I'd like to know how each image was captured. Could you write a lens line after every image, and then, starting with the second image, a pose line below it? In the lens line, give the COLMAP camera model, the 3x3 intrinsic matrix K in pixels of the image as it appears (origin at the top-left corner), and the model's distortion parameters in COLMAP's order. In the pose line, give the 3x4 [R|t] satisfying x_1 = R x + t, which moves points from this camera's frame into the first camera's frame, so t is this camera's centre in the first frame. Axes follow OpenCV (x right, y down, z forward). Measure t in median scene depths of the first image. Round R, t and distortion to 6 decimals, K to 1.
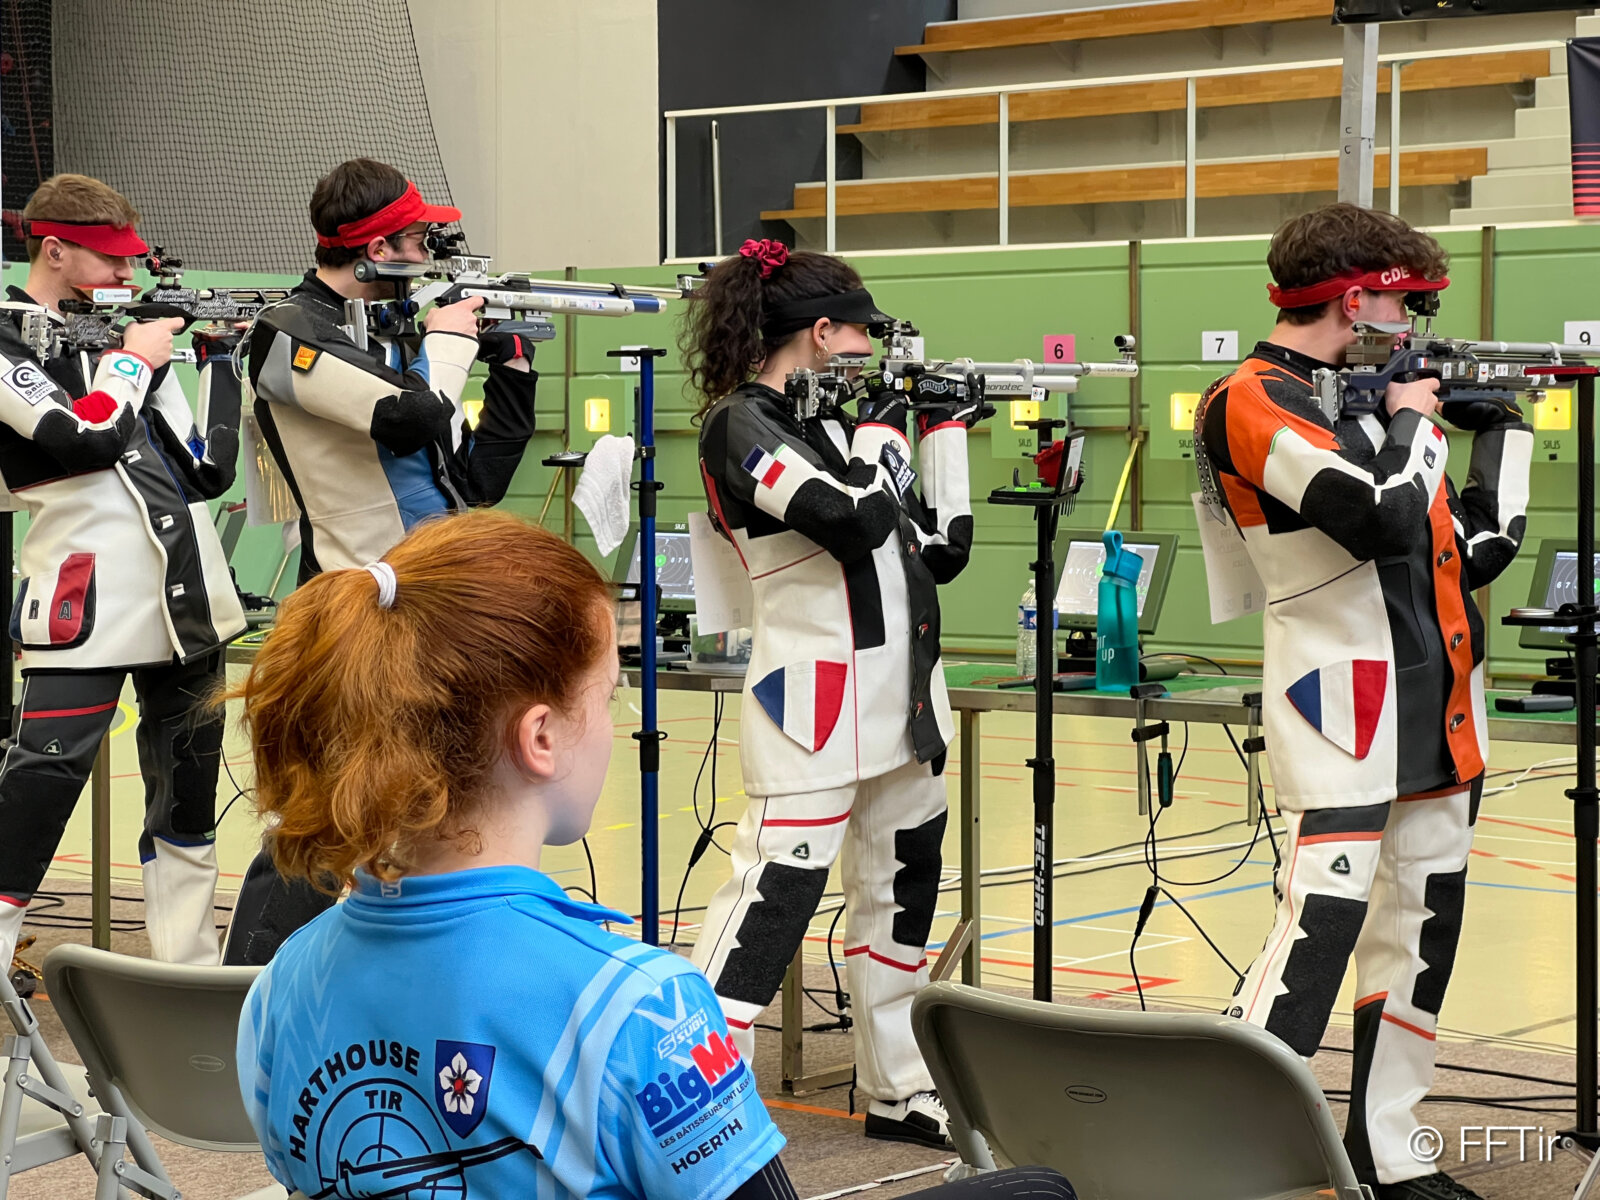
lens RADIAL K [[3606.9, 0, 799.5], [0, 3606.9, 564.7], [0, 0, 1]] dist [0.351960, 0.080407]
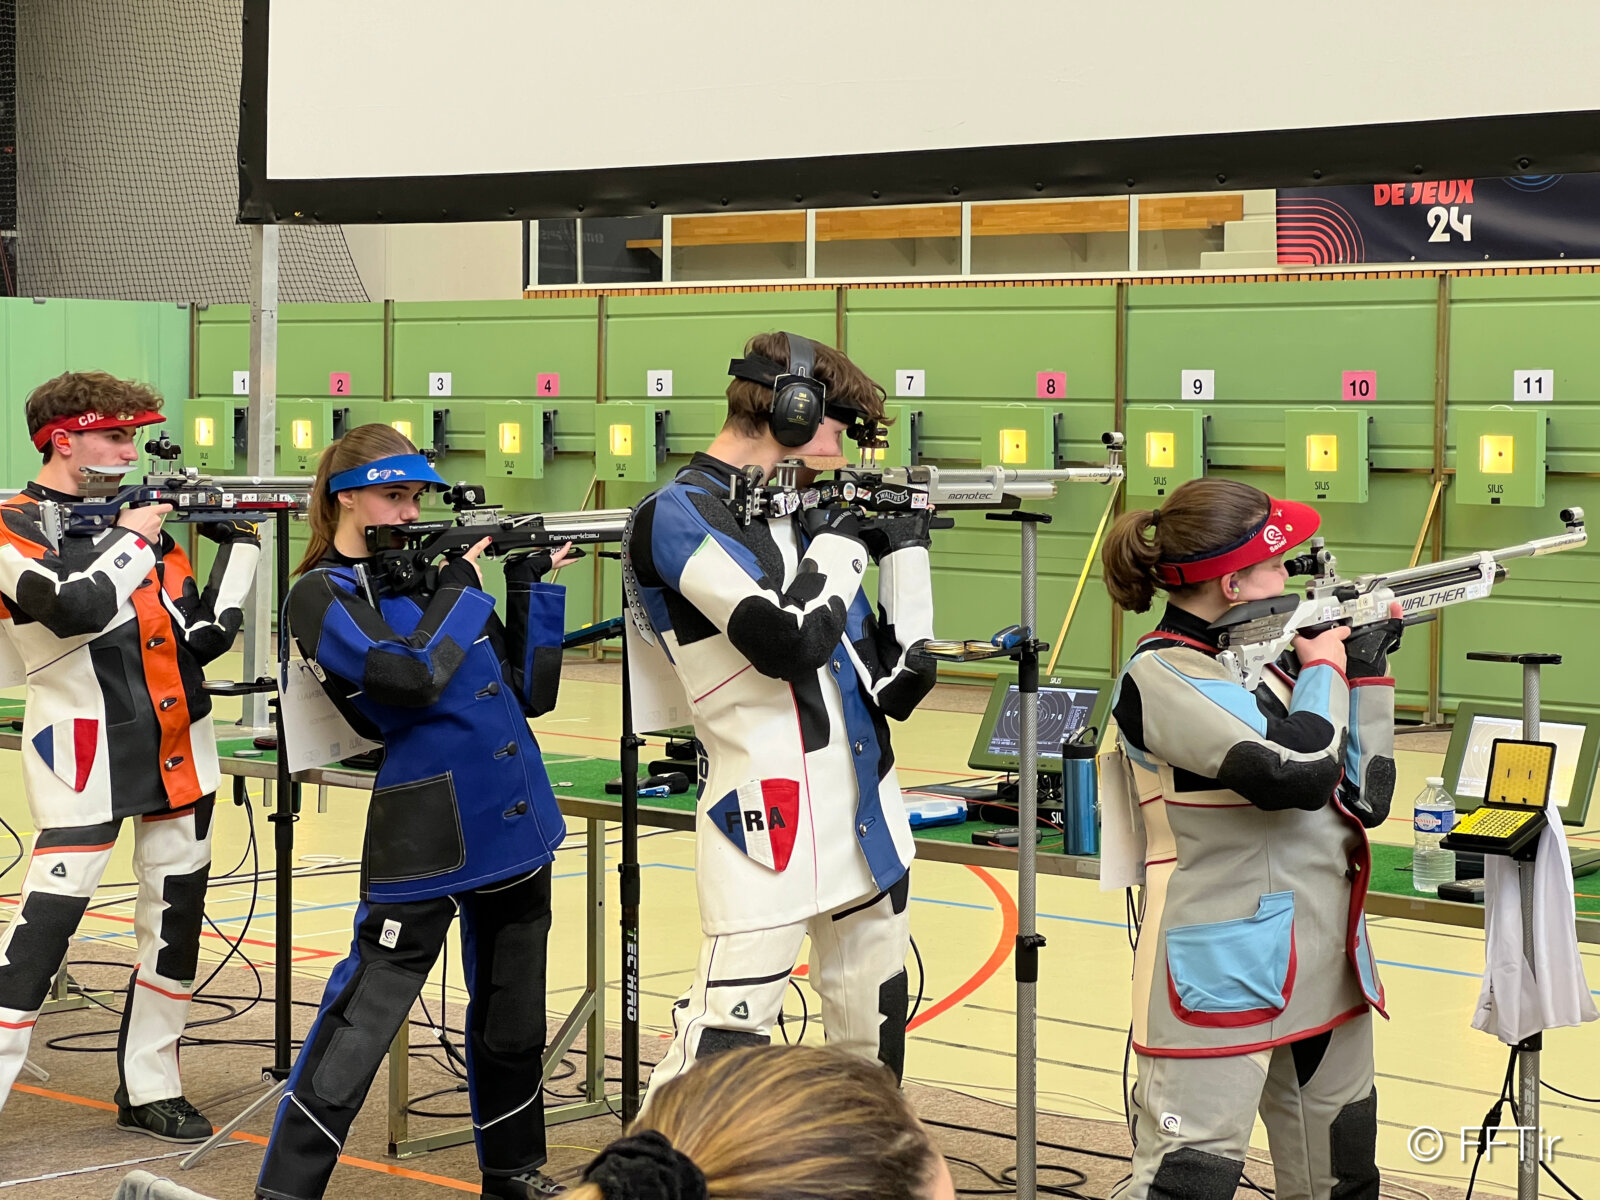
lens RADIAL K [[3612.5, 0, 800.0], [0, 3612.5, 600.0], [0, 0, 1]] dist [0.226194, 0.703690]
pose [[0.997848, 0.010806, -0.064672, 0.489762], [-0.009741, 0.999812, 0.016752, -0.041037], [0.064841, -0.016086, 0.997766, -0.315508]]
